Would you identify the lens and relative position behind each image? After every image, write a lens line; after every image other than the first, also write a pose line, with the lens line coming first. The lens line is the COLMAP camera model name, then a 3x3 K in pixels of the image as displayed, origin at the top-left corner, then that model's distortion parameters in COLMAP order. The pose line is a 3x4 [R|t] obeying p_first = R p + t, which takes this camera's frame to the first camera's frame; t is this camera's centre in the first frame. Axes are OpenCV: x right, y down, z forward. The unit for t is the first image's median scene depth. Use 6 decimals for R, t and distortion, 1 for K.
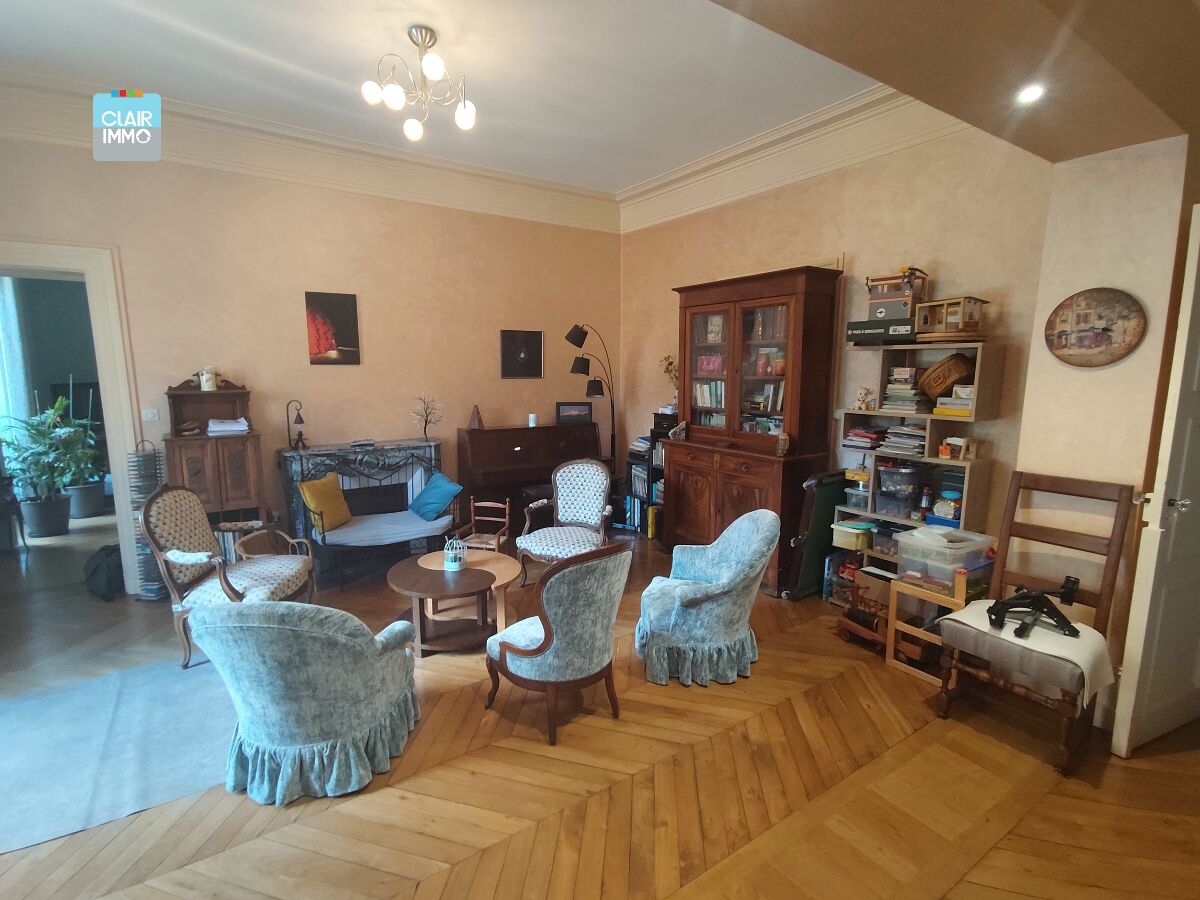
lens RADIAL K [[583.8, 0, 595.1], [0, 583.8, 454.4], [0, 0, 1]] dist [-0.006129, 0.015287]
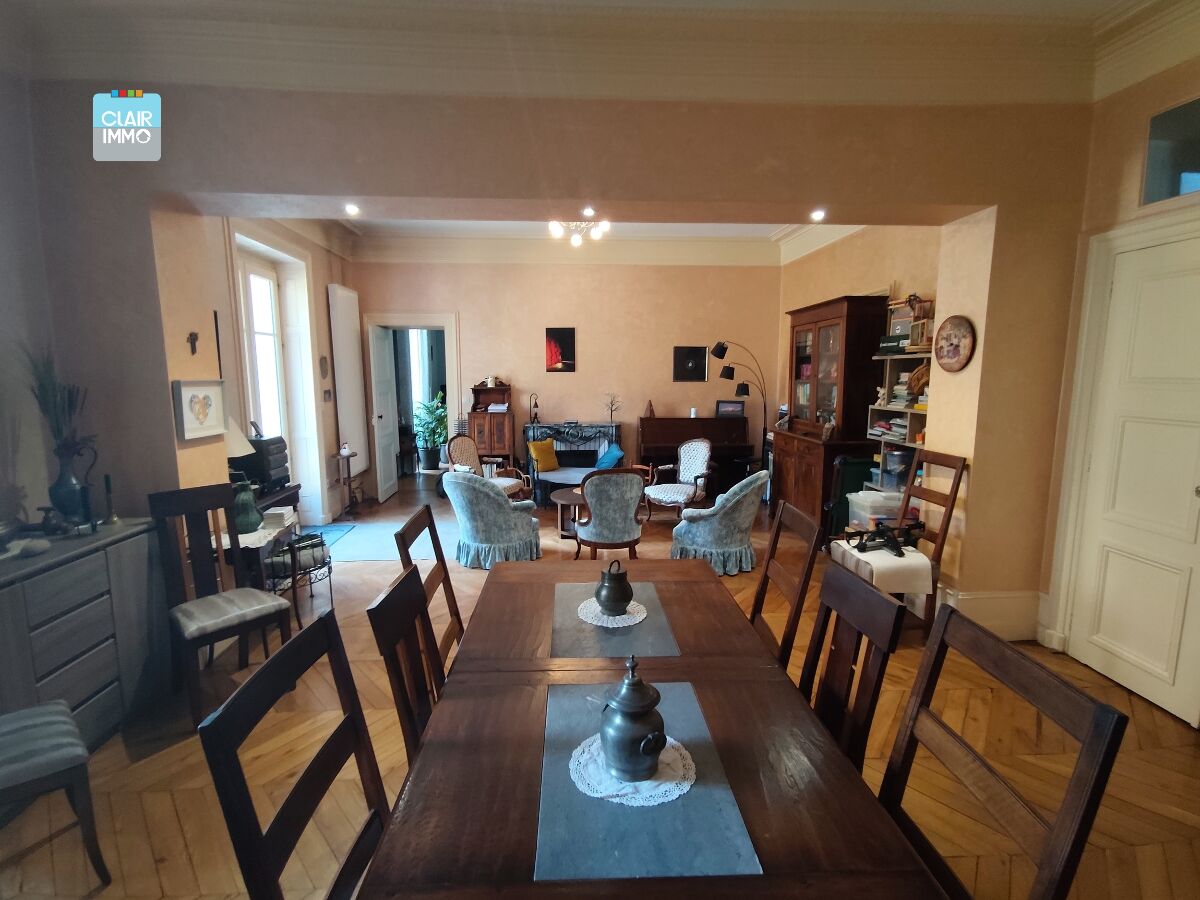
lens RADIAL K [[583.8, 0, 592.6], [0, 583.8, 453.8], [0, 0, 1]] dist [-0.006129, 0.015287]
pose [[0.861622, 0.065551, -0.503300, 0.515818], [-0.072091, 0.997377, 0.006486, 0.059540], [0.502405, 0.030695, 0.864087, -0.379920]]
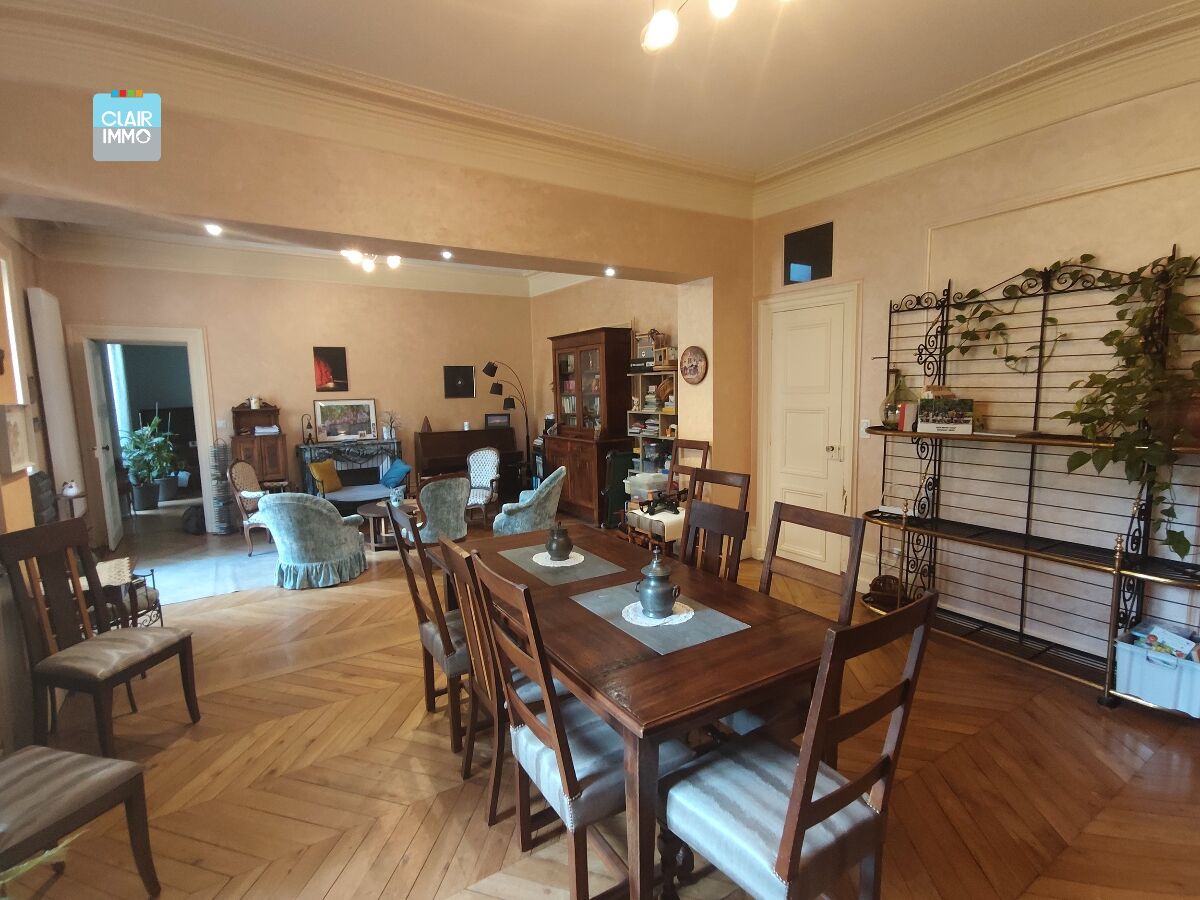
lens RADIAL K [[583.8, 0, 595.6], [0, 583.8, 456.6], [0, 0, 1]] dist [-0.006129, 0.015287]
pose [[0.999500, -0.020575, -0.024008, 0.345721], [0.019801, 0.999291, -0.032033, 0.099381], [0.024650, 0.031541, 0.999198, -0.635840]]
